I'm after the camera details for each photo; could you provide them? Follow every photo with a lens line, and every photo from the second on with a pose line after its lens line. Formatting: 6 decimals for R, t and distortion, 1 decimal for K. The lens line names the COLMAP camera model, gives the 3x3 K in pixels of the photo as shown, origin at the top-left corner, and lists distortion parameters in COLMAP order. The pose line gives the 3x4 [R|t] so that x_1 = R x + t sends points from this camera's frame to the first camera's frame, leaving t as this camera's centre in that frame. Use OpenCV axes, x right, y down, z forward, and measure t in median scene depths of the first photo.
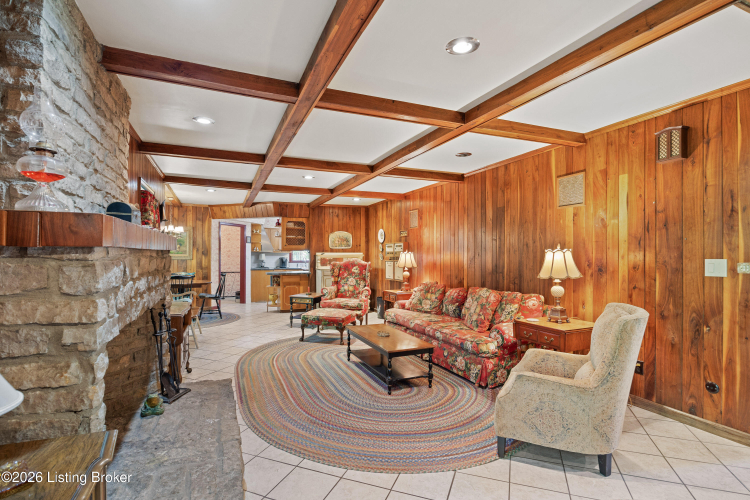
lens RADIAL K [[367.2, 0, 374.1], [0, 367.2, 253.7], [0, 0, 1]] dist [-0.001172, -0.000066]
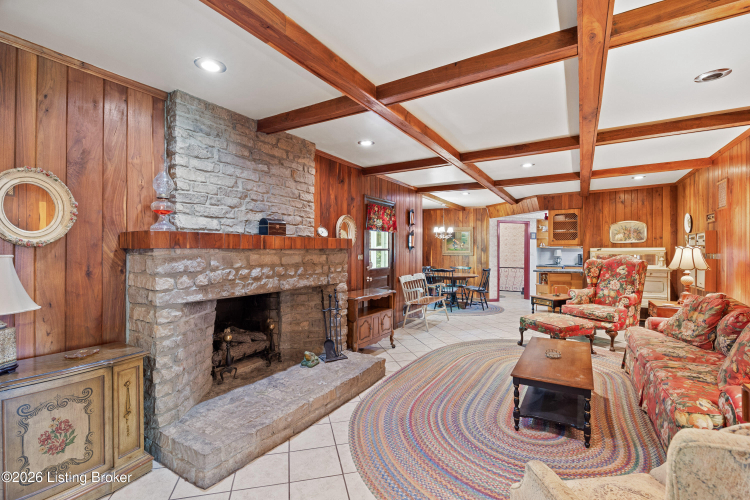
lens RADIAL K [[341.3, 0, 375.0], [0, 341.3, 250.0], [0, 0, 1]] dist [-0.002020, -0.000041]
pose [[0.588998, -0.006799, -0.808106, 0.230424], [0.006959, 0.999970, -0.003341, 0.000226], [0.808105, -0.003656, 0.589027, 0.167813]]
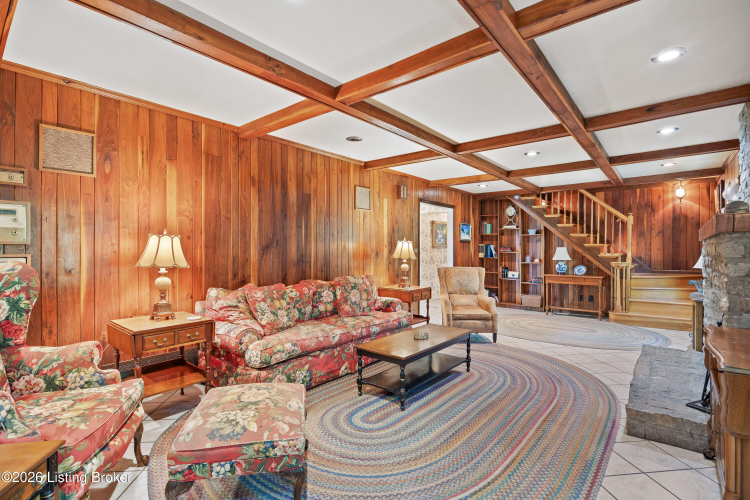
lens RADIAL K [[362.7, 0, 375.0], [0, 362.7, 250.0], [0, 0, 1]] dist [-0.003232, -0.000375]
pose [[-0.465860, -0.005148, 0.884844, -0.394853], [-0.006855, 0.999974, 0.002209, 0.011770], [-0.884832, -0.005036, -0.465883, 0.887119]]
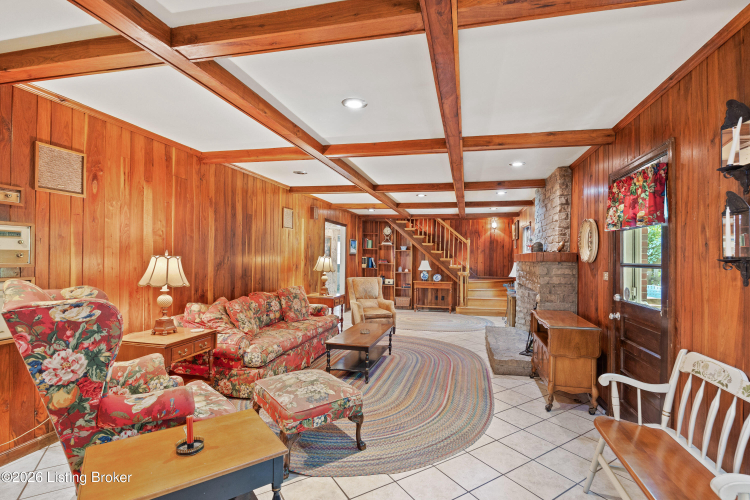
lens RADIAL K [[349.4, 0, 394.5], [0, 349.4, 260.6], [0, 0, 1]] dist [-0.000834, -0.000056]
pose [[-0.819137, -0.020613, 0.573227, -0.396967], [-0.019596, 0.999776, 0.007949, -0.006418], [-0.573263, -0.004722, -0.819358, 1.098466]]
